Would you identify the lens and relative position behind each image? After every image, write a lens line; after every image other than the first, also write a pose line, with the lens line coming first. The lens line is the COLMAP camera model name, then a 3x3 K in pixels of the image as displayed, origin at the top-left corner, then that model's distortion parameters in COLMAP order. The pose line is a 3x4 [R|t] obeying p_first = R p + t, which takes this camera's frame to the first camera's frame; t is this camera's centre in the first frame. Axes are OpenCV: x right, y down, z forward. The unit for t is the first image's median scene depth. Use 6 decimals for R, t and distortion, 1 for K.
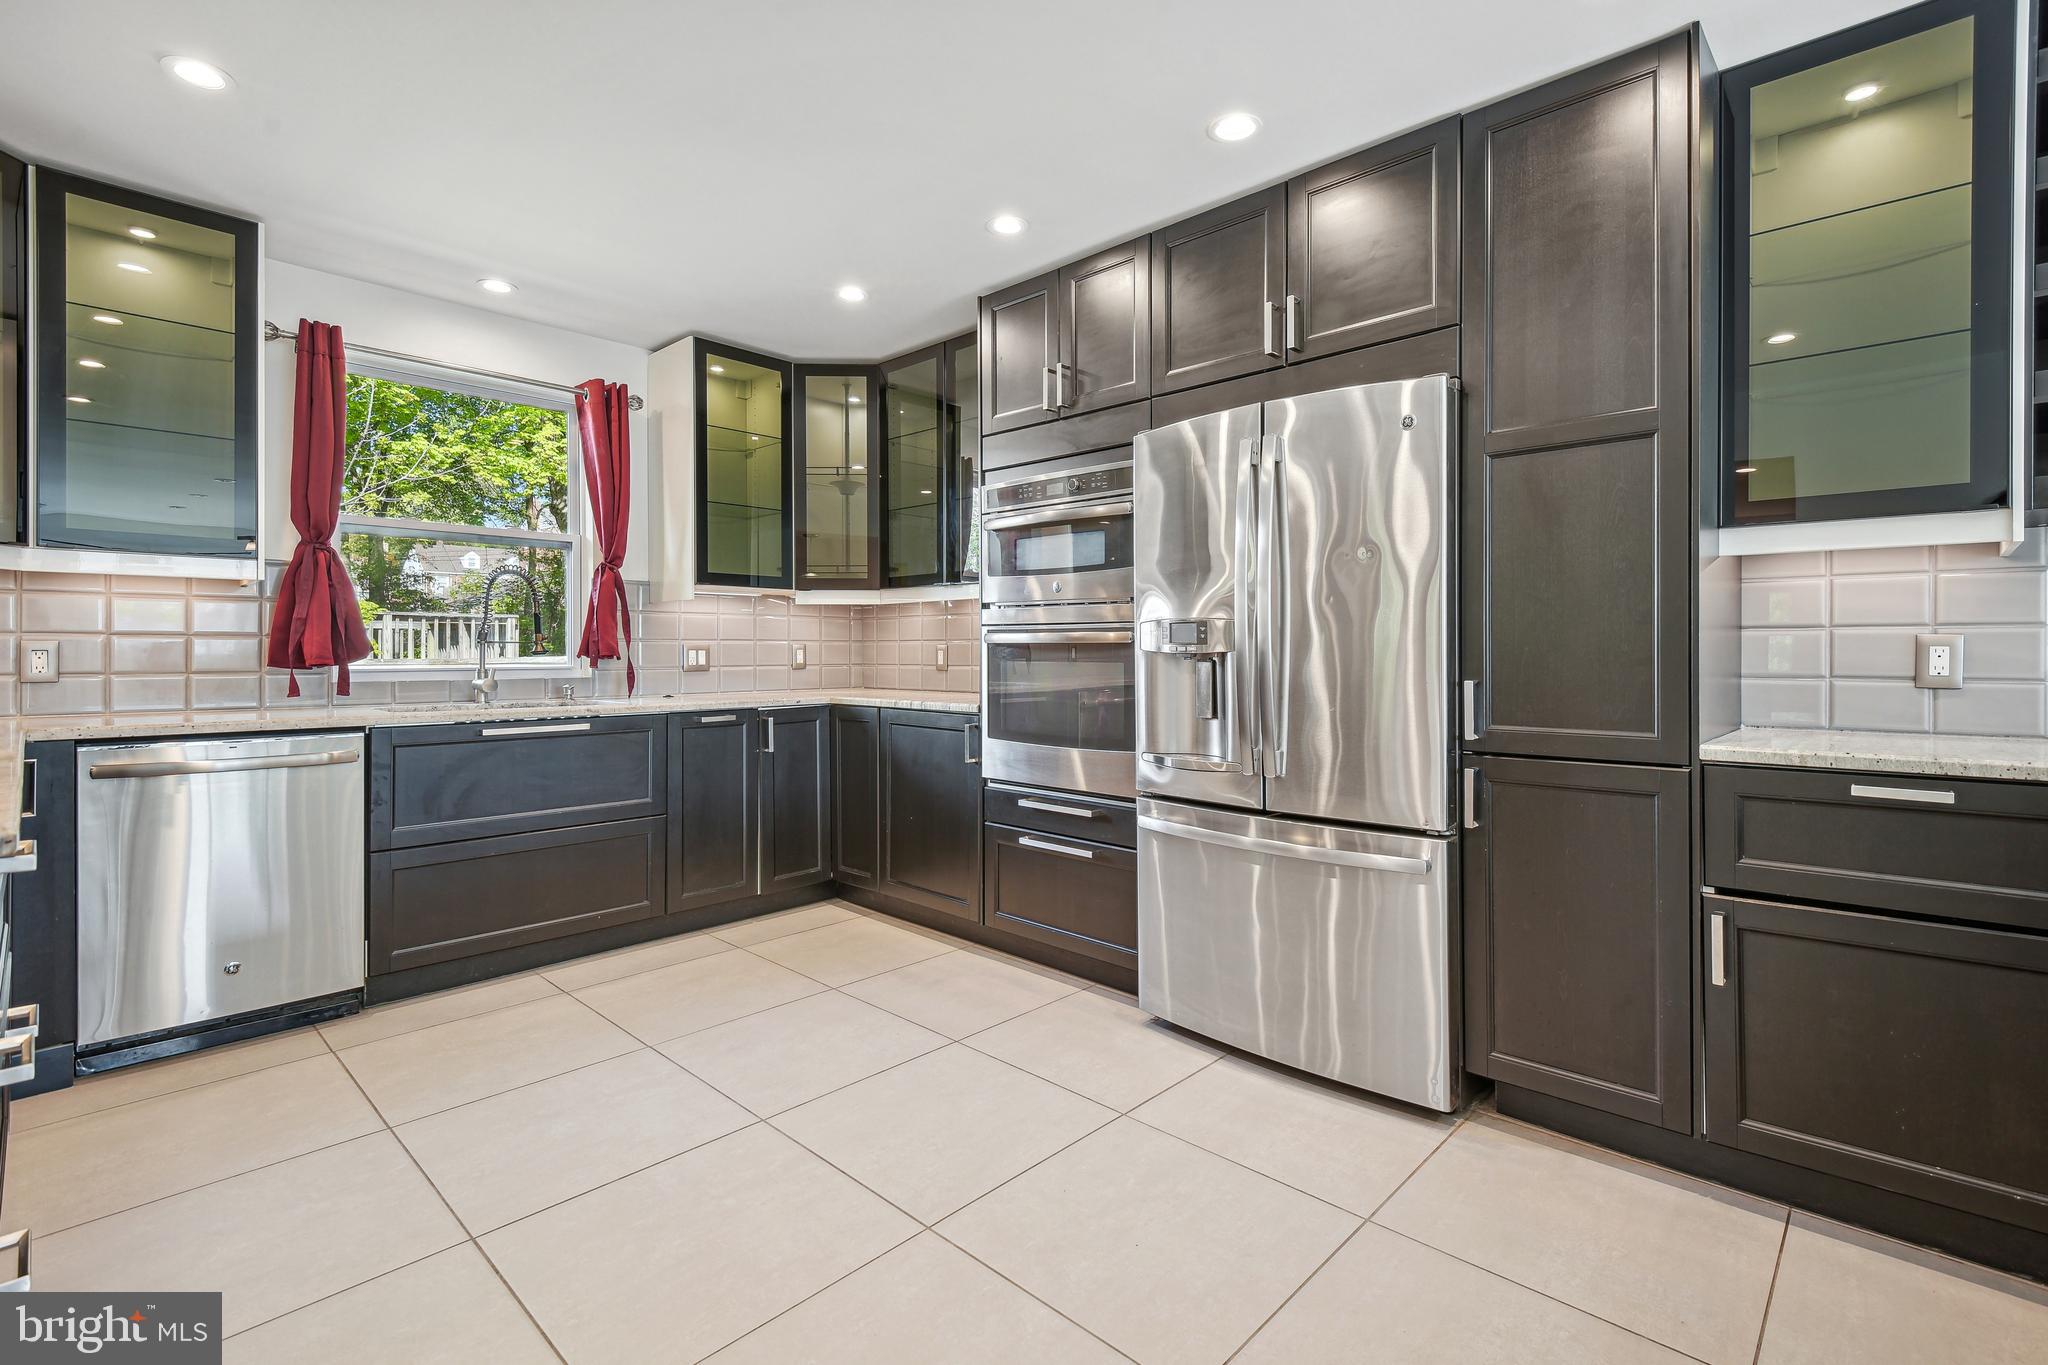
lens RADIAL K [[908.4, 0, 1029.7], [0, 908.4, 657.7], [0, 0, 1]] dist [0.001333, -0.000185]
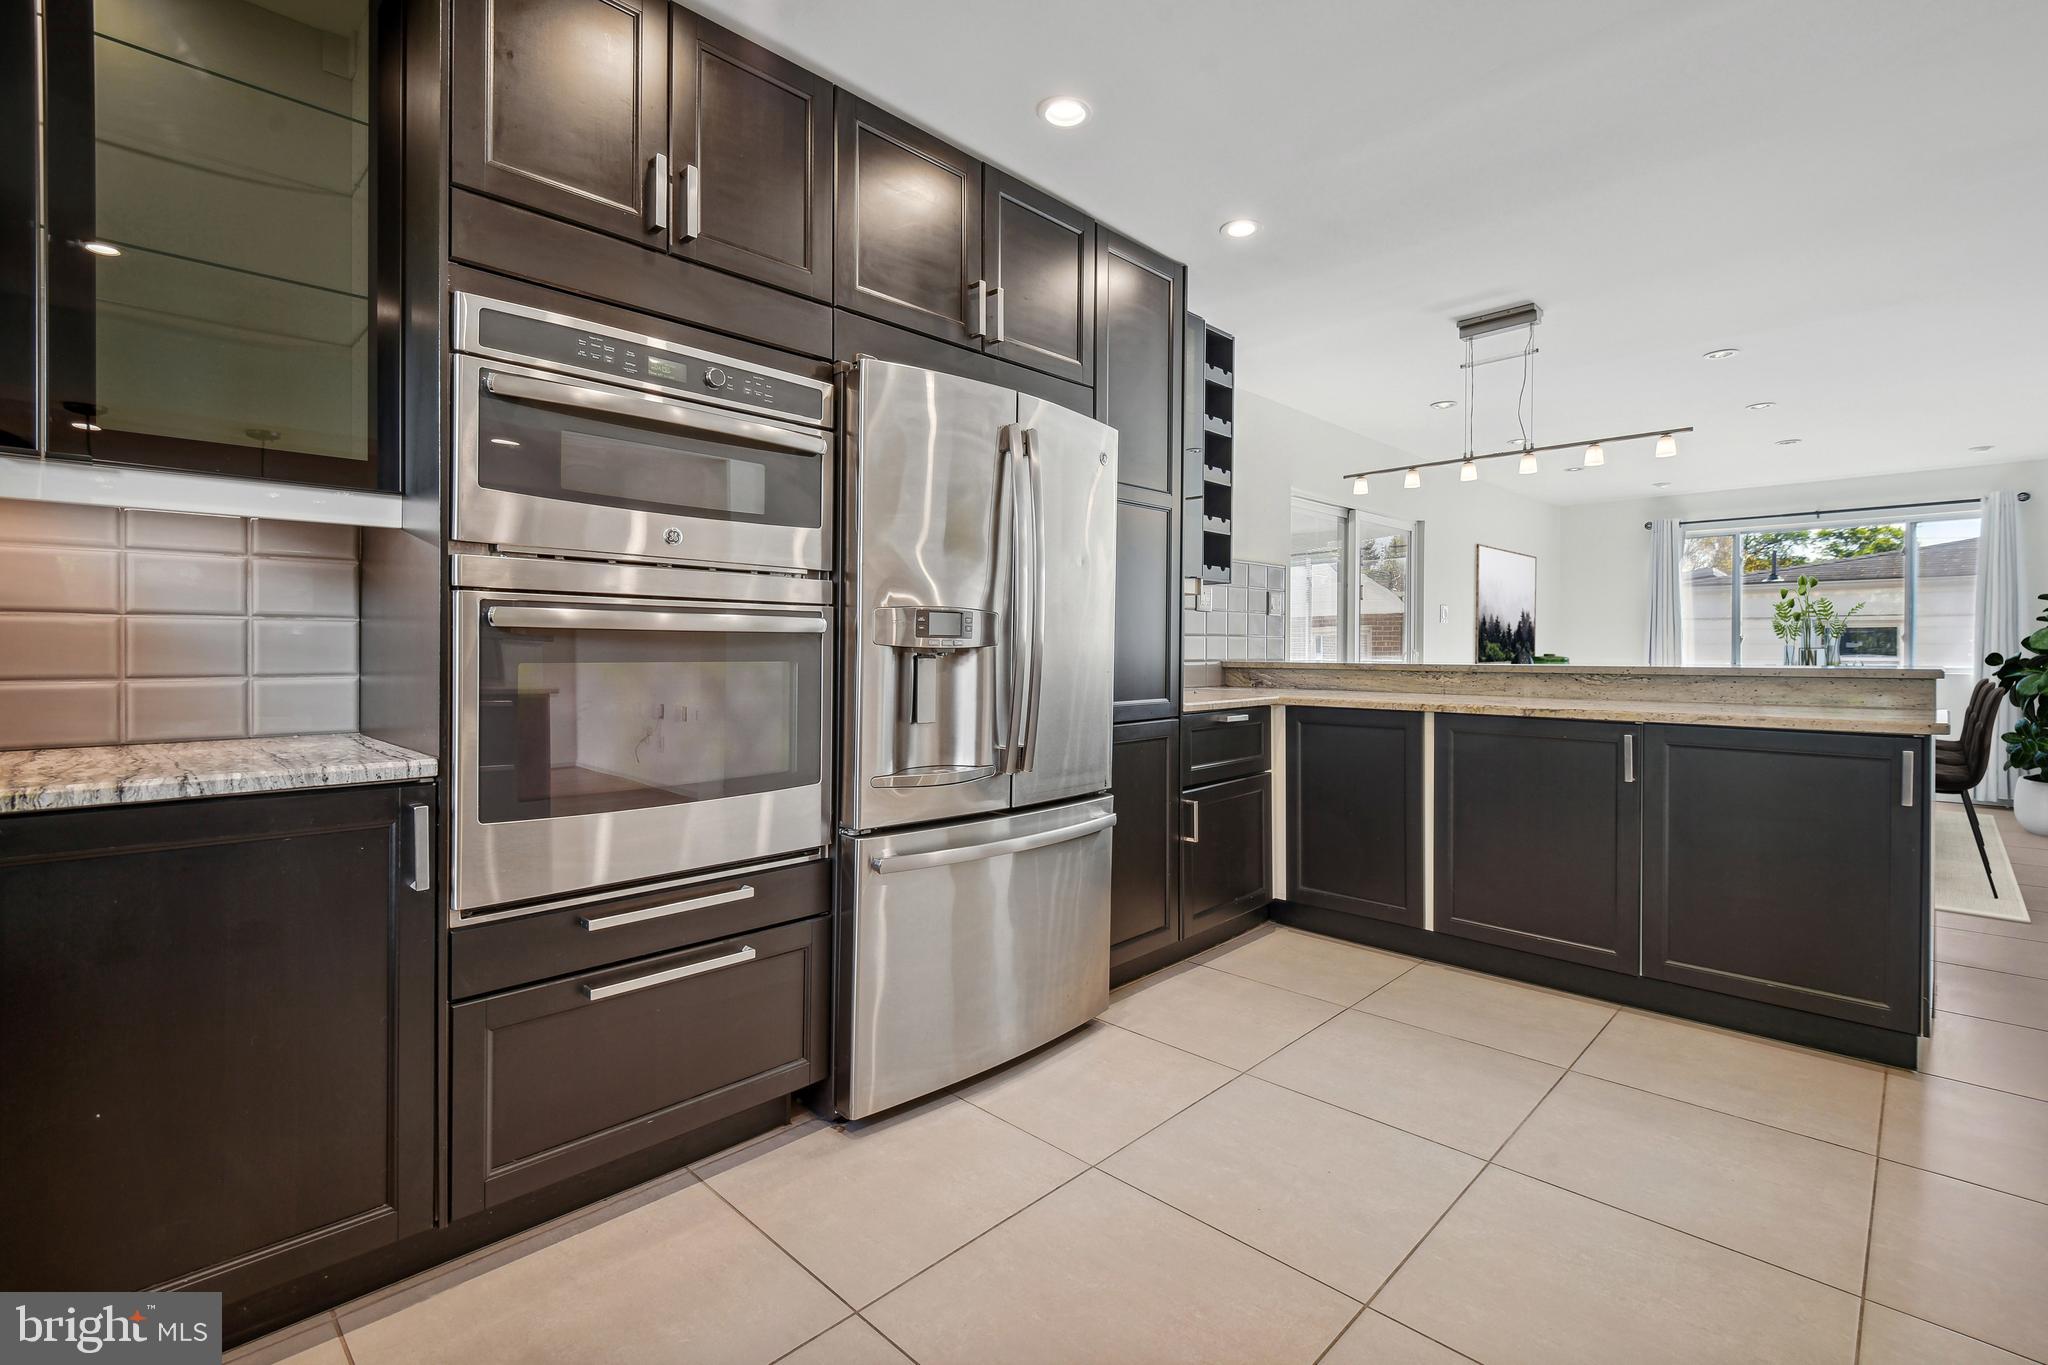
lens RADIAL K [[940.8, 0, 1027.6], [0, 940.8, 648.3], [0, 0, 1]] dist [-0.001409, -0.000134]
pose [[-0.005619, -0.009920, 0.999935, -0.589524], [-0.003998, 0.999943, 0.009898, -0.011720], [-0.999976, -0.003942, -0.005659, 0.775393]]
